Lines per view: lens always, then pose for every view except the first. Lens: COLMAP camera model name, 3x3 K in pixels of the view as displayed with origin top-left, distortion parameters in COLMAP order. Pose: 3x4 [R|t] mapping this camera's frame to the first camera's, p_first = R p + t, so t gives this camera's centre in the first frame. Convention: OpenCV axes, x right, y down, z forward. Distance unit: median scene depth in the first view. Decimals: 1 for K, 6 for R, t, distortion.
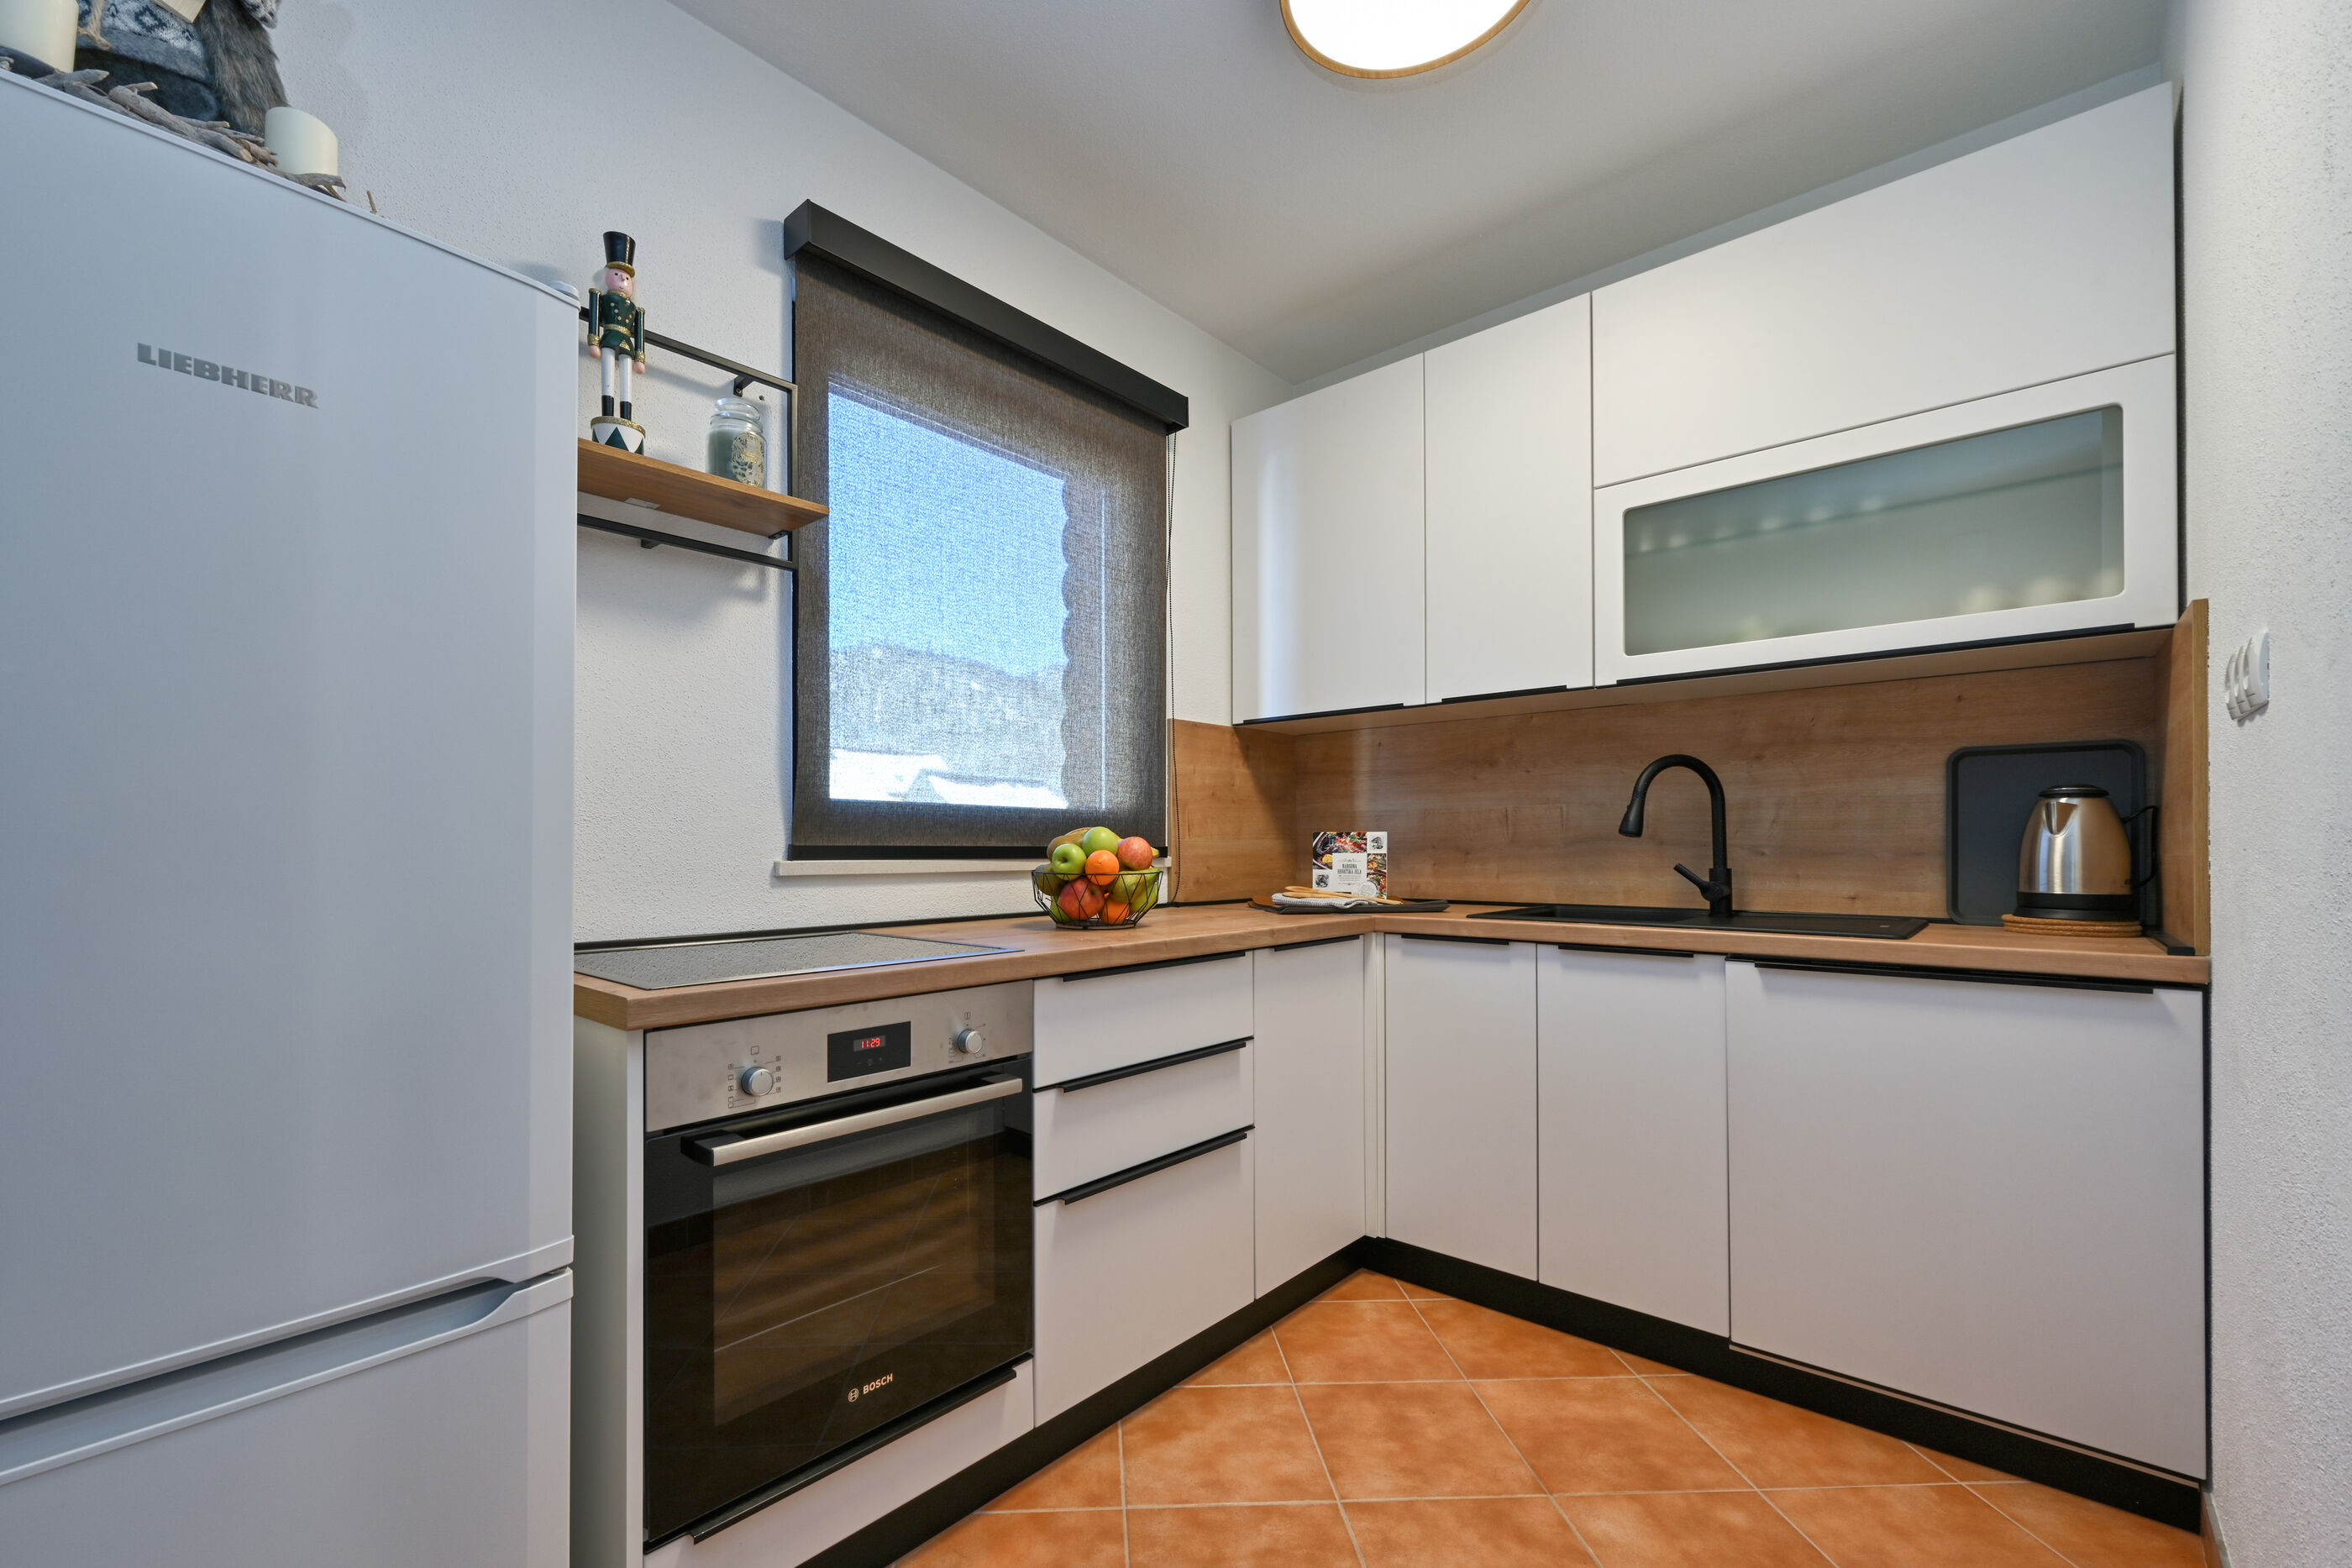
lens RADIAL K [[974.5, 0, 1133.5], [0, 974.5, 843.6], [0, 0, 1]] dist [0.005254, -0.000999]
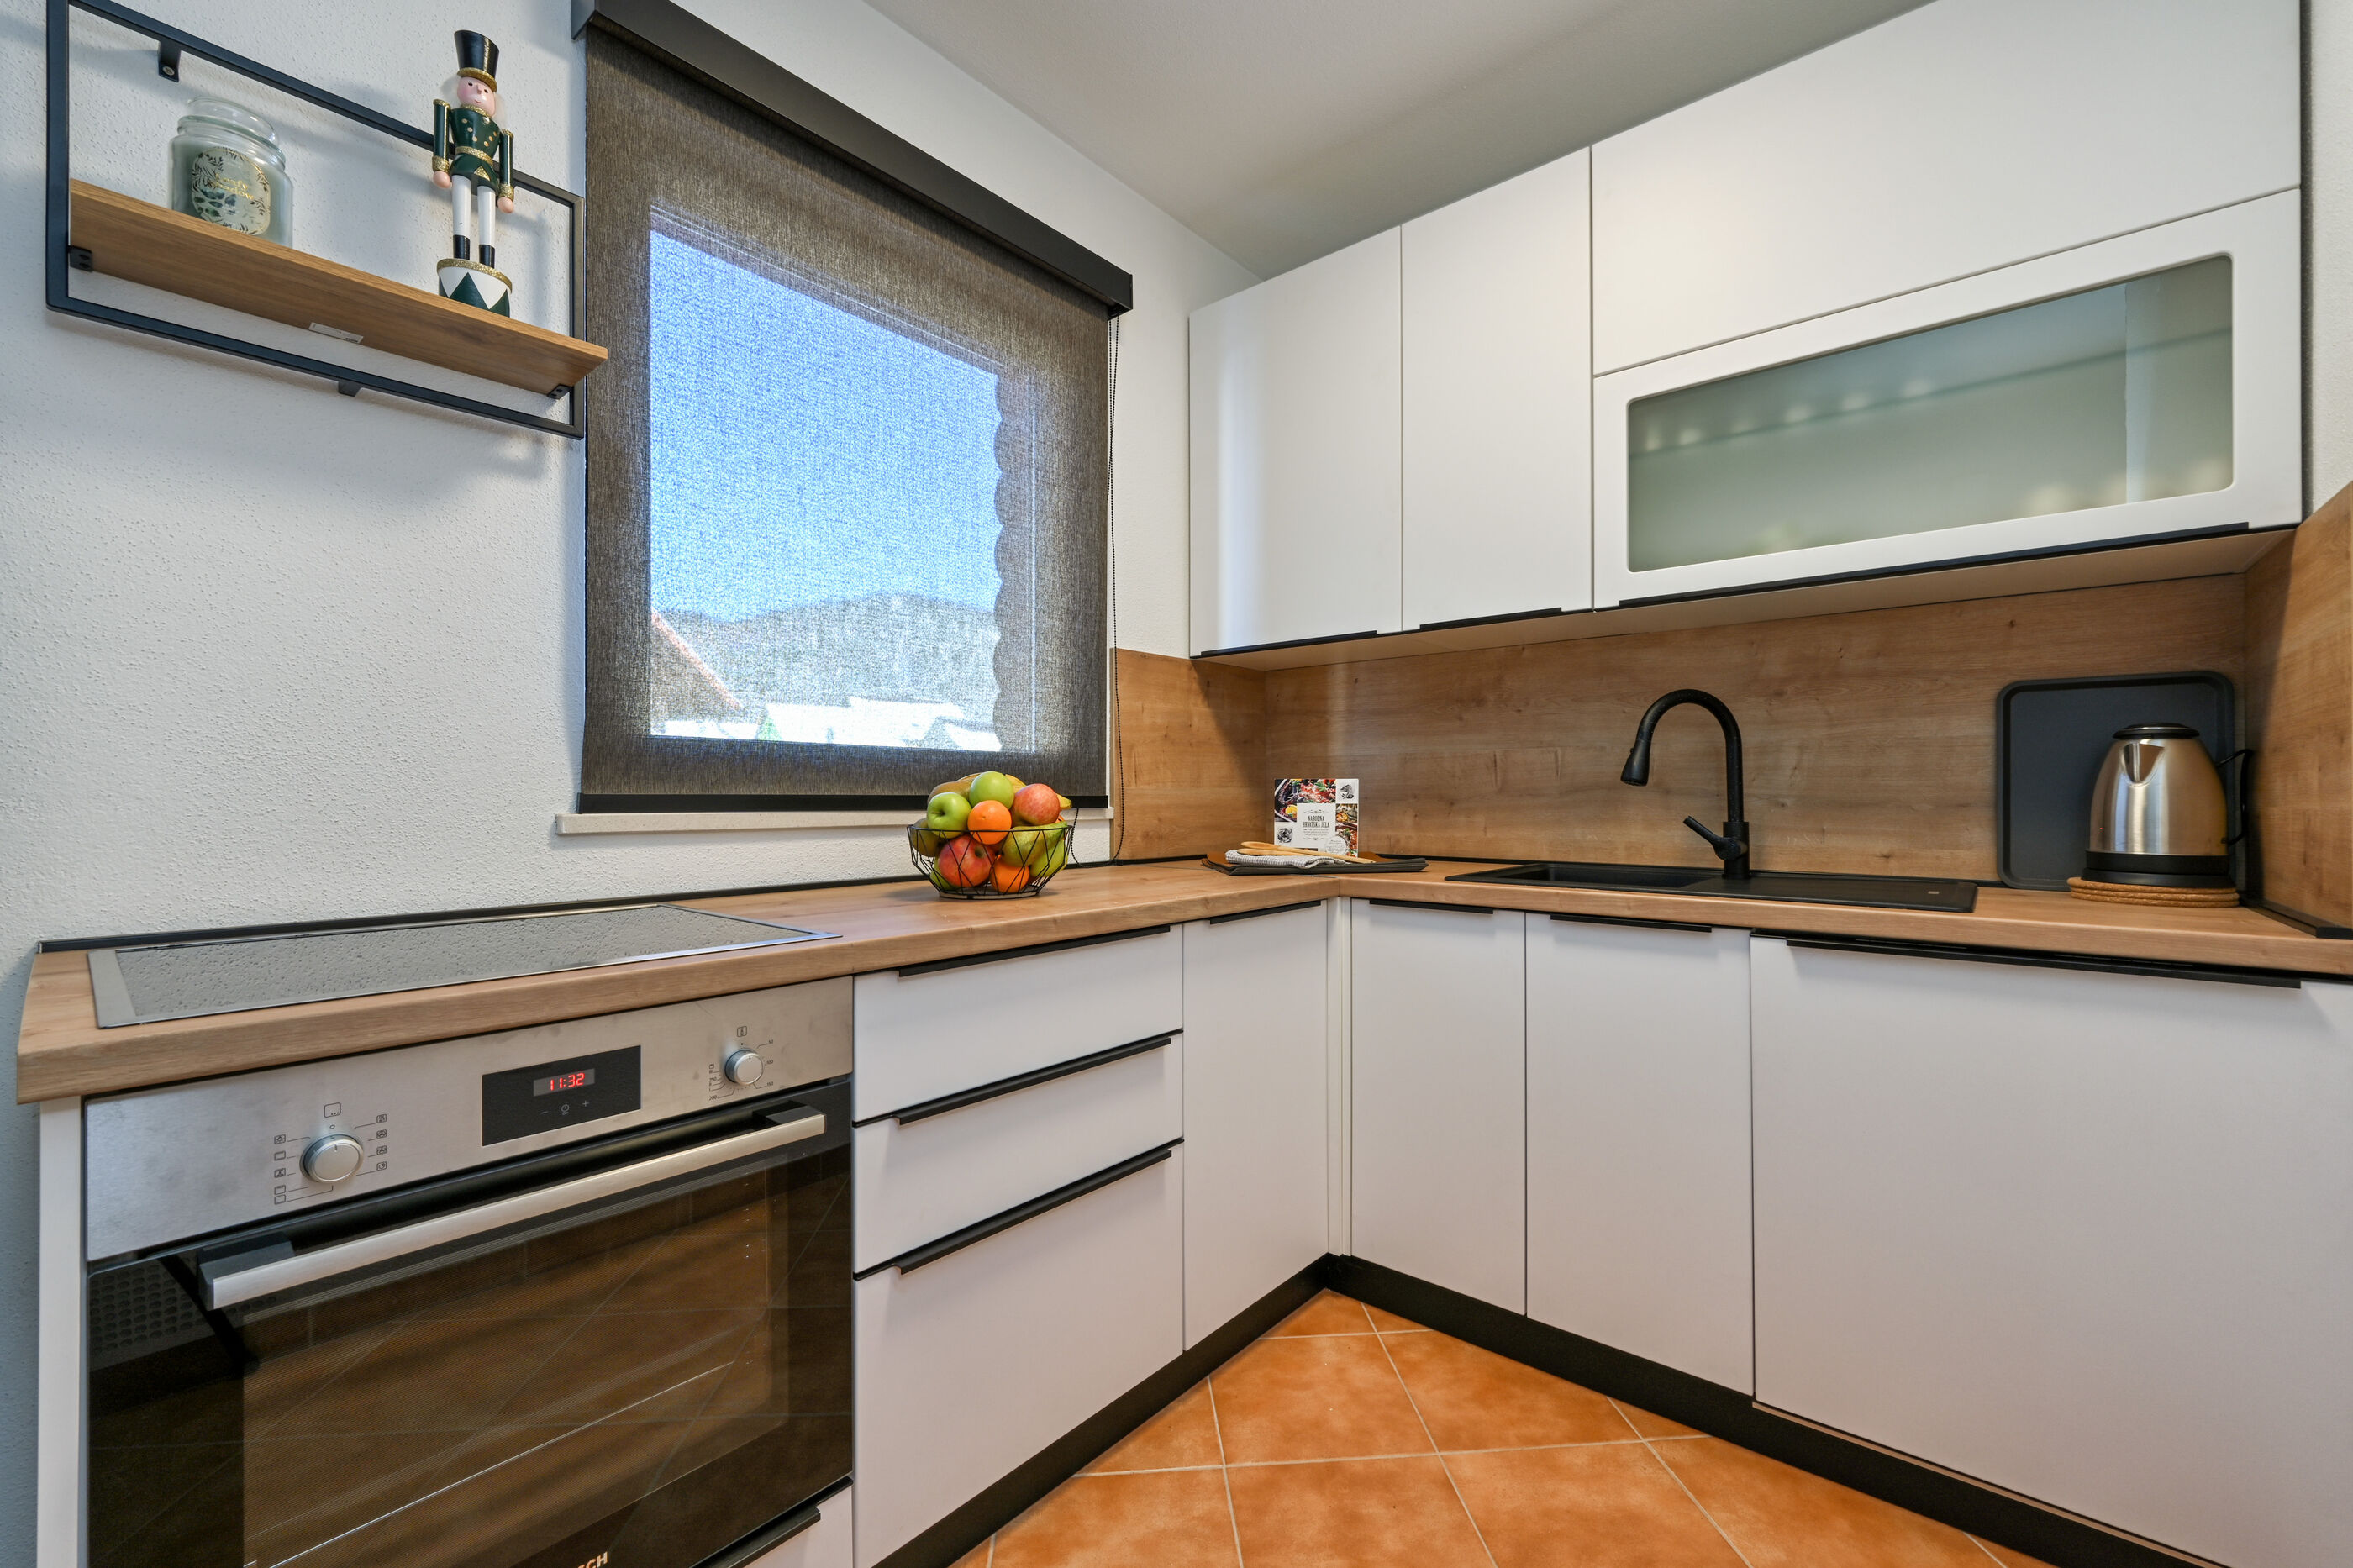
lens RADIAL K [[975.0, 0, 1184.4], [0, 975.0, 792.5], [0, 0, 1]] dist [0.005254, -0.000999]
pose [[0.999036, 0.001405, 0.043870, 0.091452], [-0.001443, 0.999999, 0.000844, -0.000818], [-0.043868, -0.000906, 0.999037, 0.192038]]
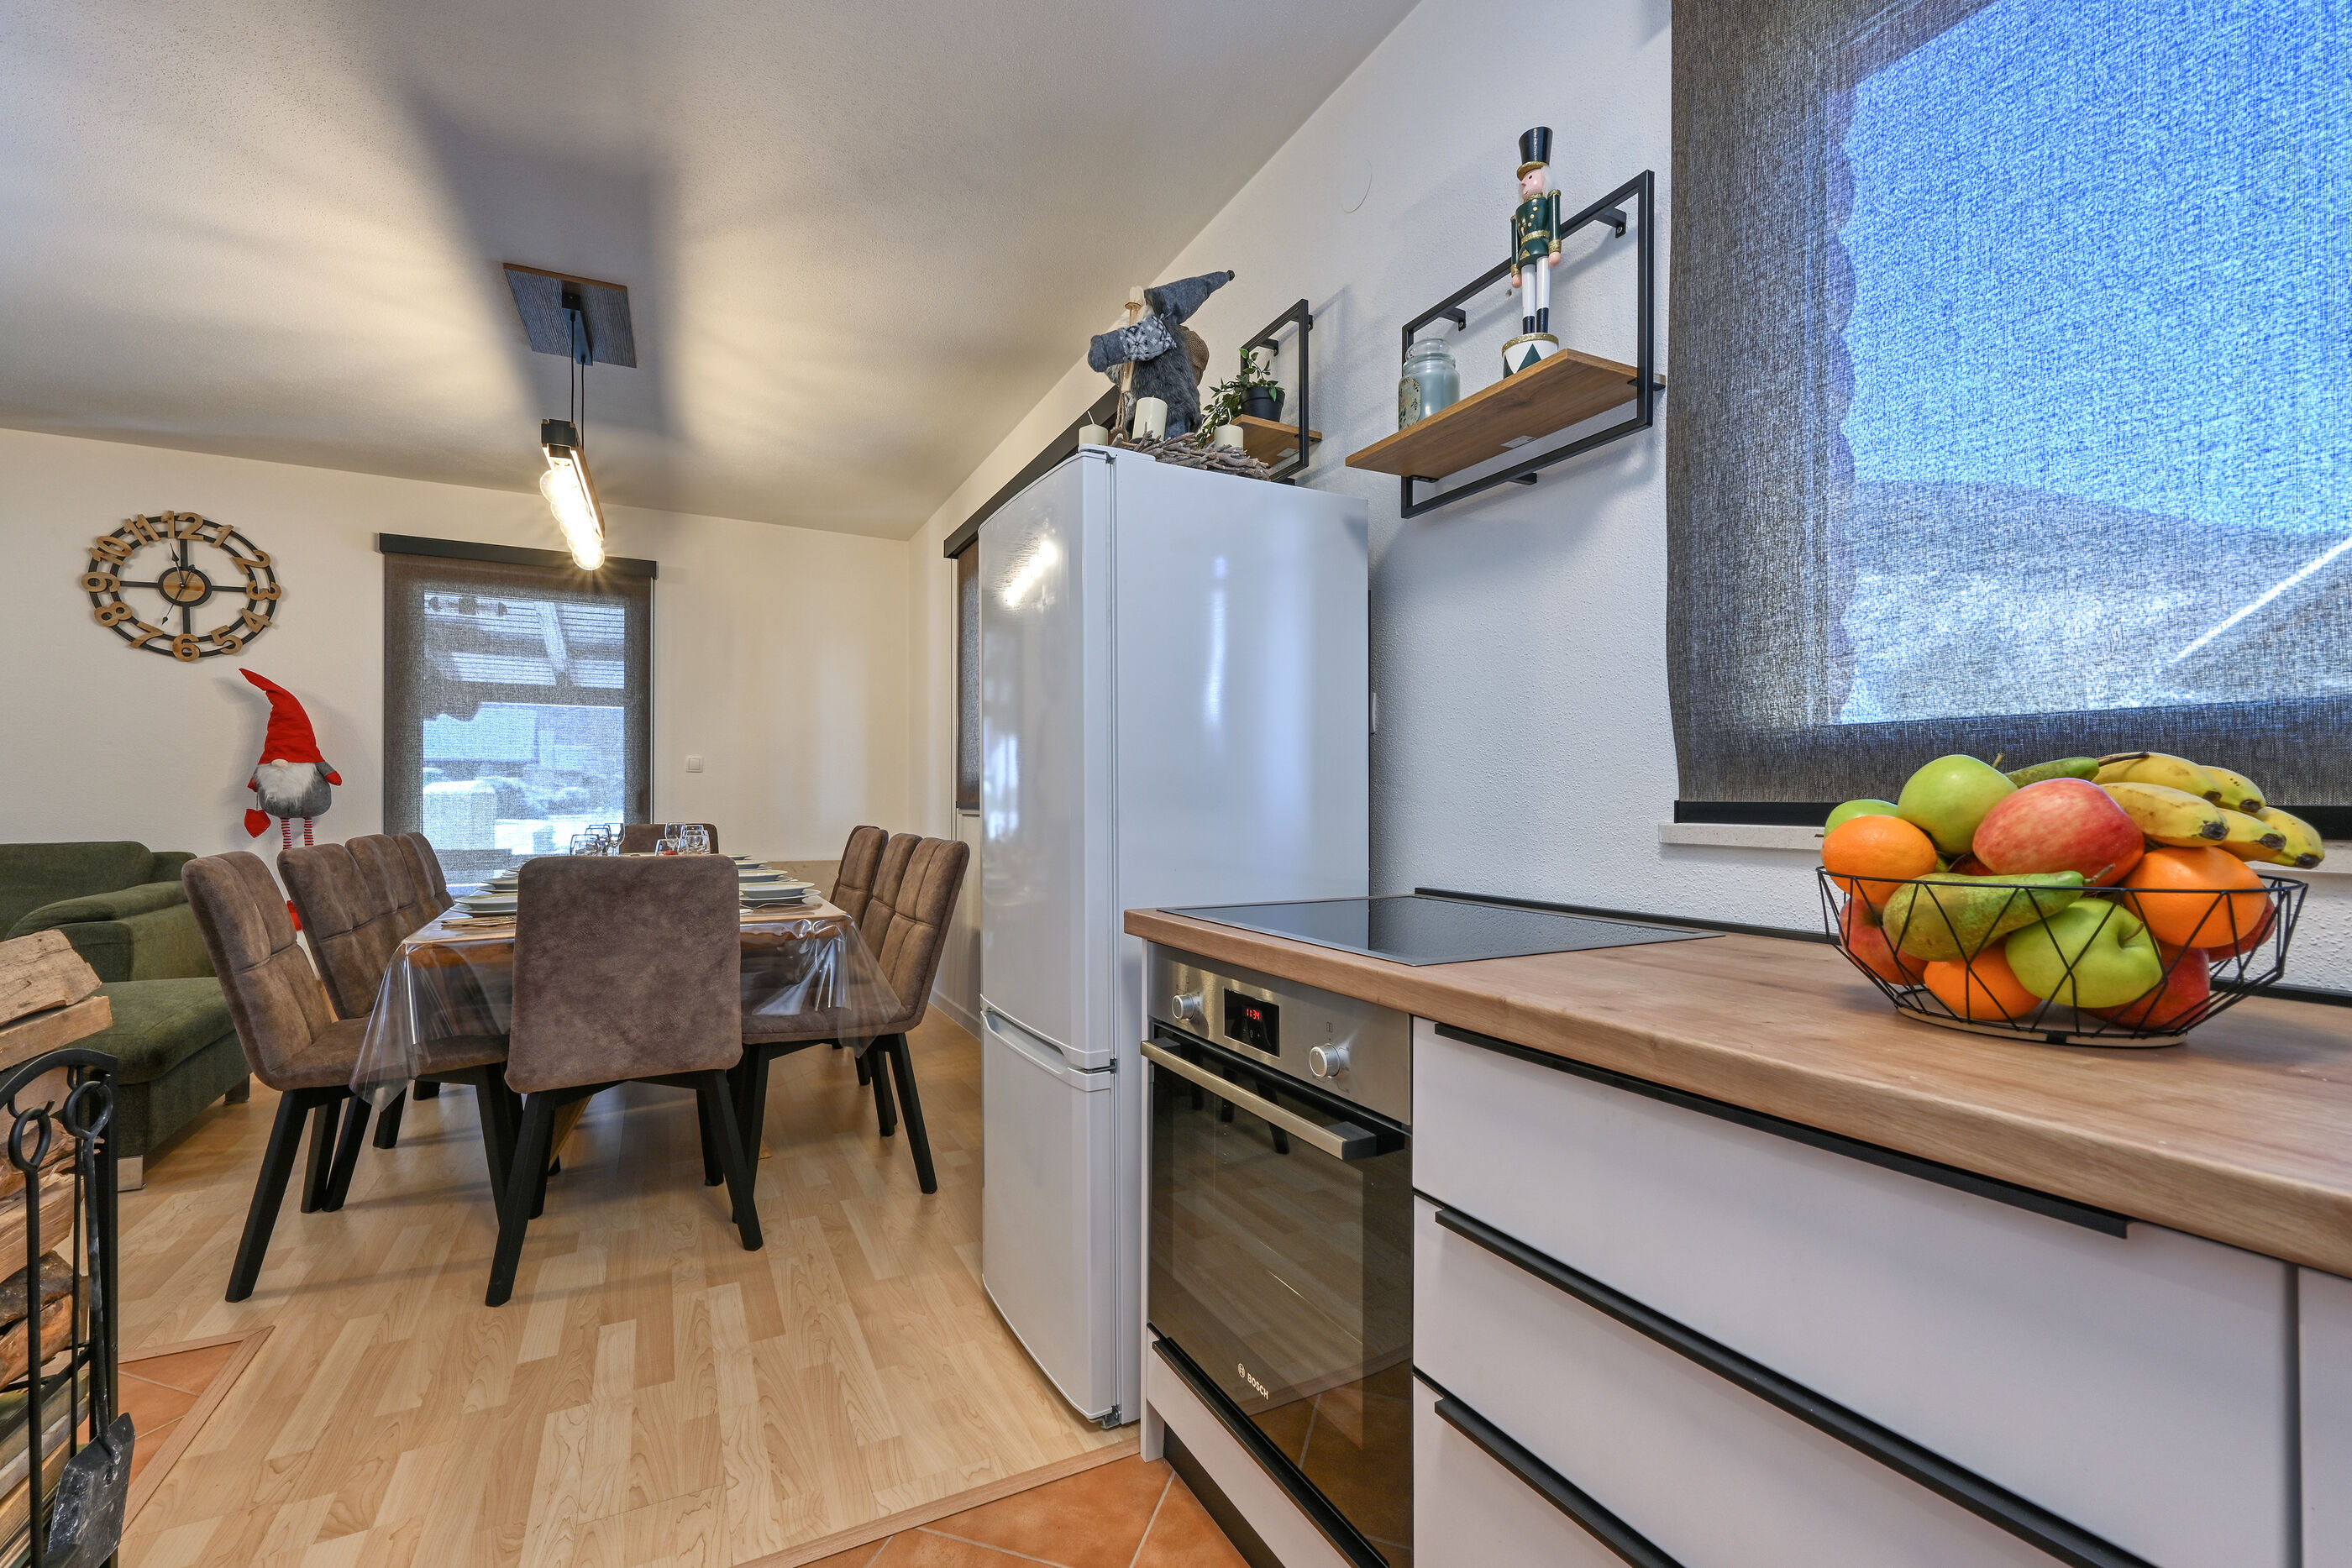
lens RADIAL K [[974.5, 0, 1118.2], [0, 974.5, 792.4], [0, 0, 1]] dist [0.005254, -0.000999]
pose [[-0.361707, -0.004194, -0.932282, 0.447064], [0.003641, 0.999976, -0.005911, -0.001882], [0.932285, -0.005533, -0.361683, 0.837060]]
